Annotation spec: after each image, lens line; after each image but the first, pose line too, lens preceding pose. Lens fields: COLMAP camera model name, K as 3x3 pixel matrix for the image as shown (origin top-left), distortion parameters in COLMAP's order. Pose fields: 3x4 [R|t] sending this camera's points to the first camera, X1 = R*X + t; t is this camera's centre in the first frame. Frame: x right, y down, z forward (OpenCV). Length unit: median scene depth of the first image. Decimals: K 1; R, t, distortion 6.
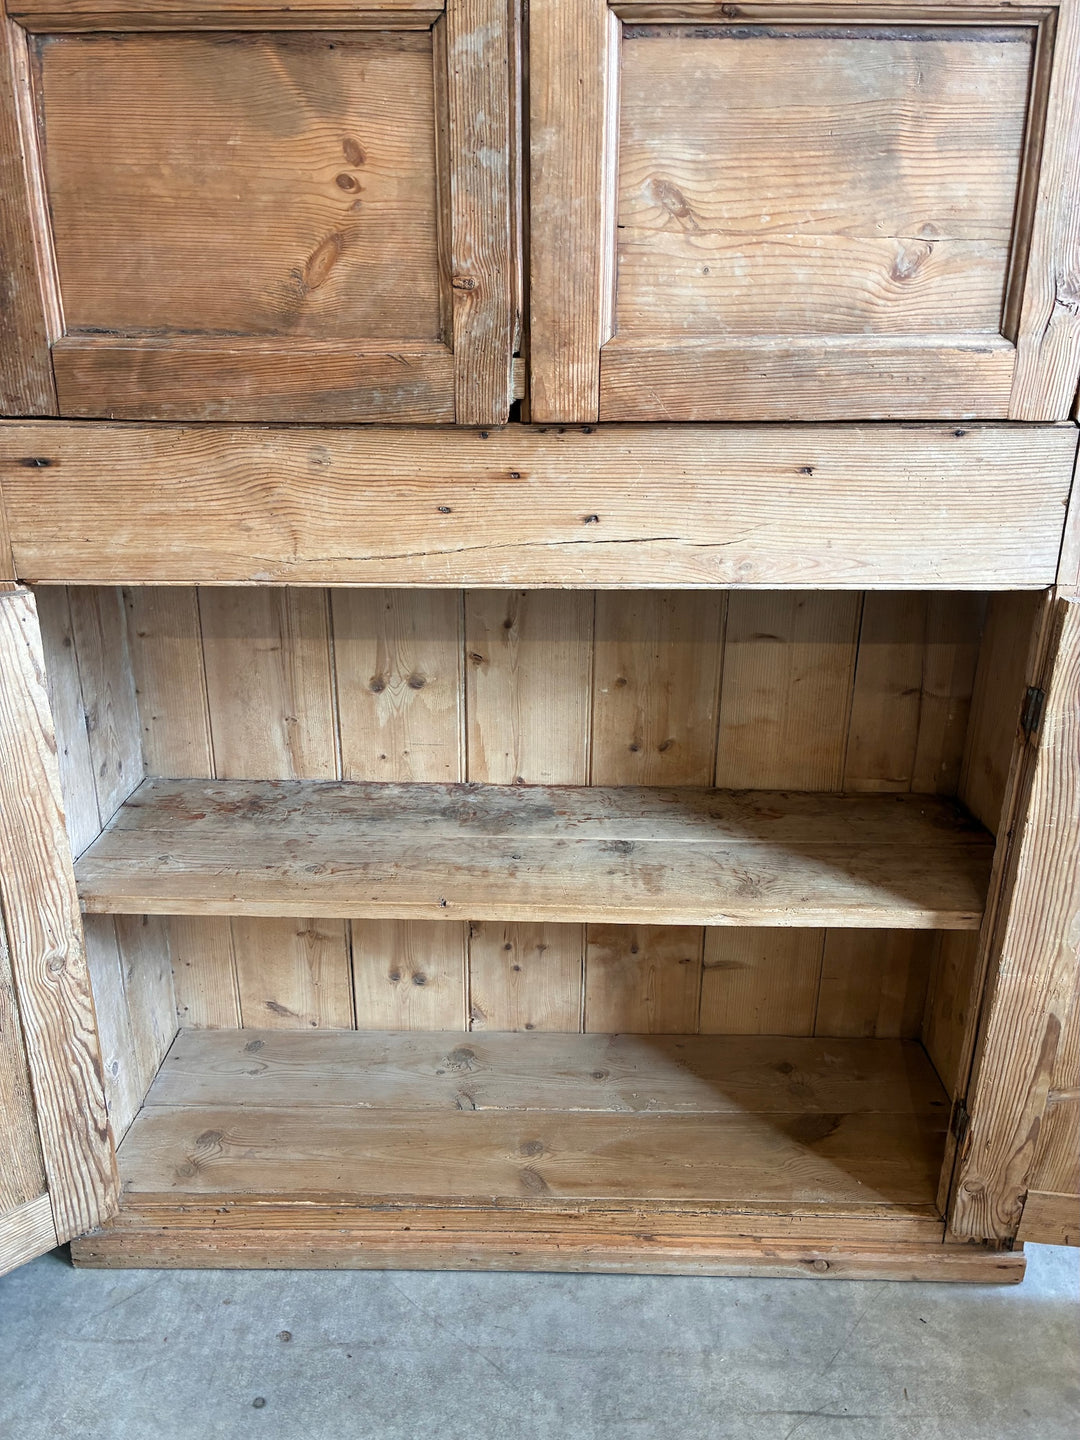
lens RADIAL K [[1098.7, 0, 518.1], [0, 1098.7, 714.8], [0, 0, 1]] dist [0.061781, -0.076625]
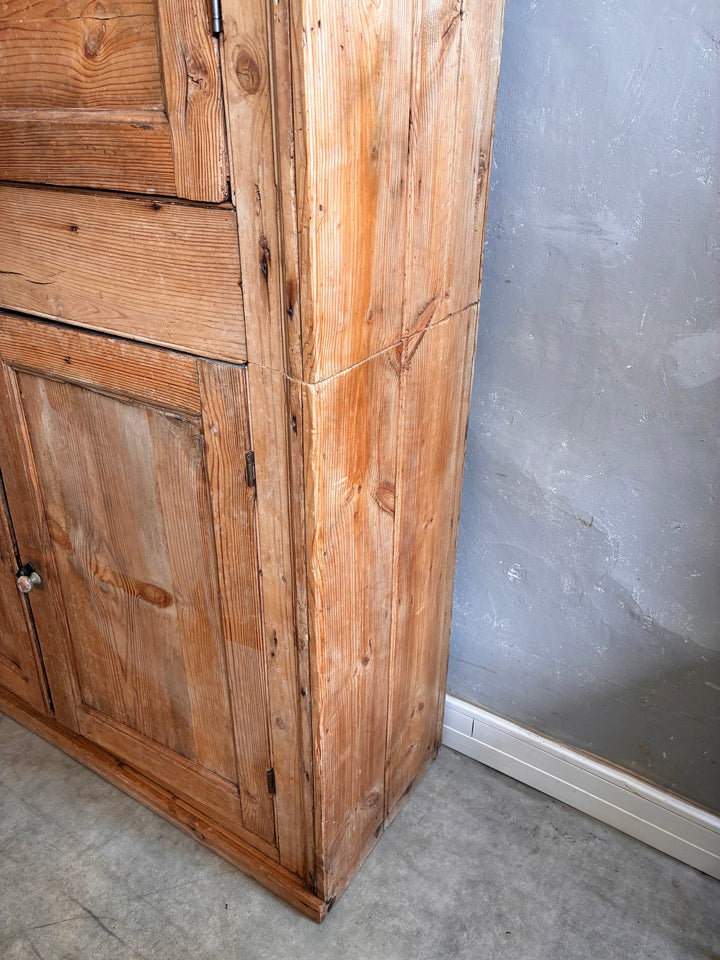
lens RADIAL K [[717.3, 0, 360.0], [0, 717.3, 480.0], [0, 0, 1]] dist [0.123698, -0.156679]
pose [[0.852203, 0.243908, -0.462881, 0.955608], [-0.179072, 0.967233, 0.179981, -0.155797], [0.491612, -0.070491, 0.867956, 0.443662]]
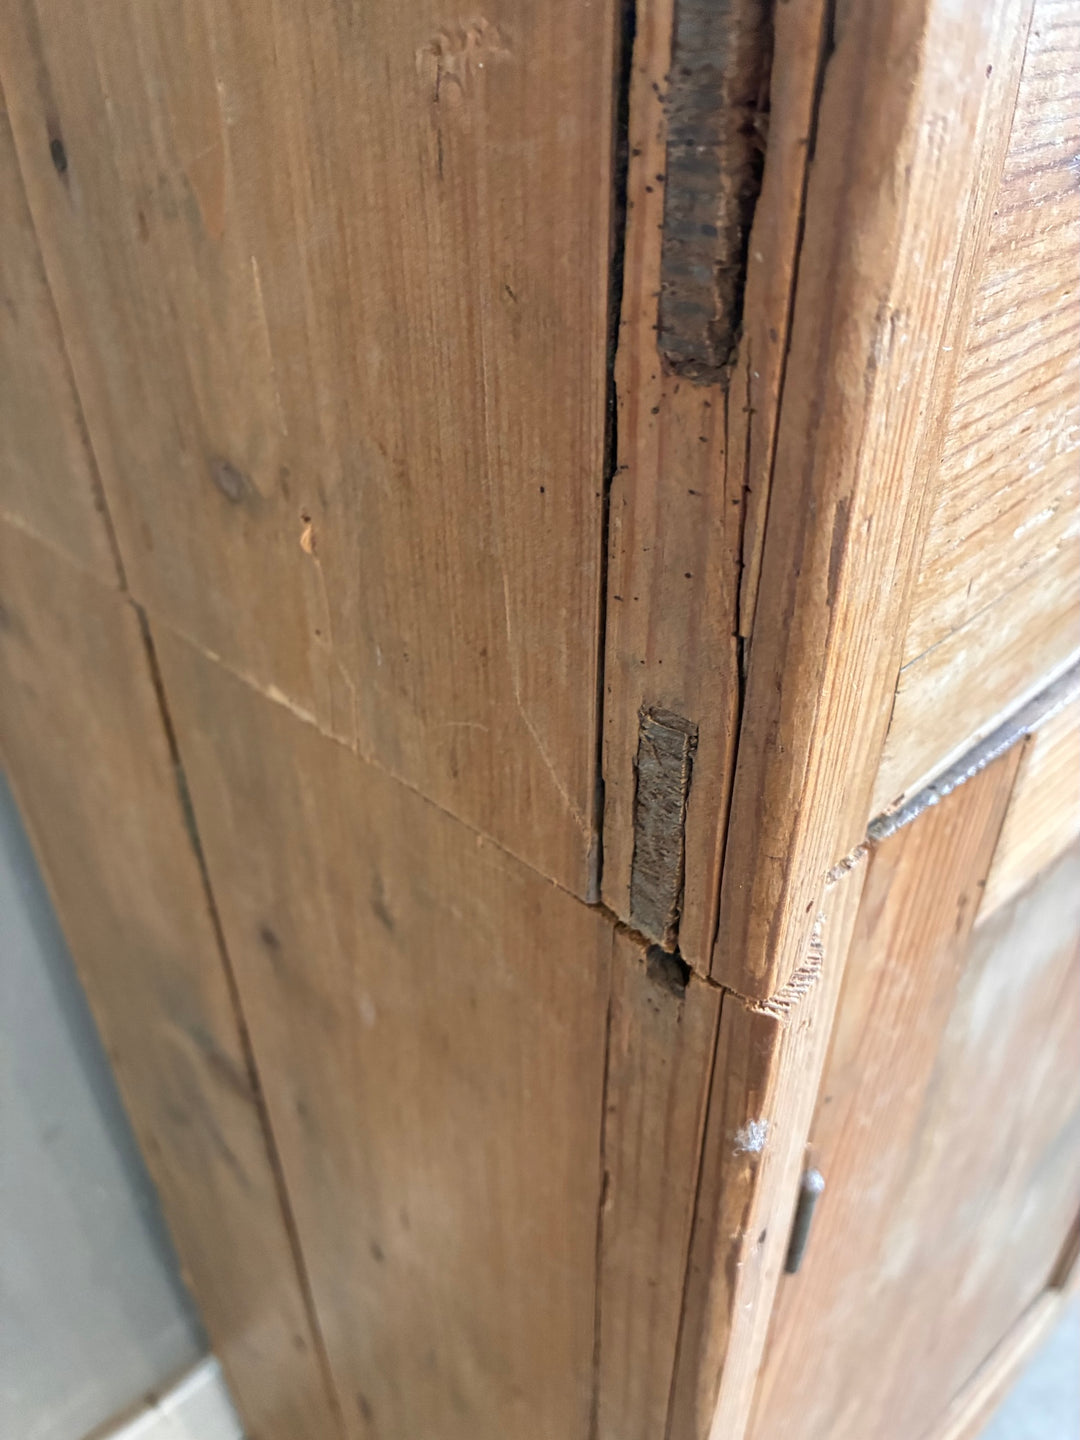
lens RADIAL K [[1096.4, 0, 544.8], [0, 1096.4, 710.1], [0, 0, 1]] dist [0.054727, -0.064070]
pose [[0.702523, -0.410653, 0.581227, -0.627189], [0.246207, 0.906532, 0.342903, -0.233658], [-0.667715, -0.097795, 0.737965, 0.946582]]
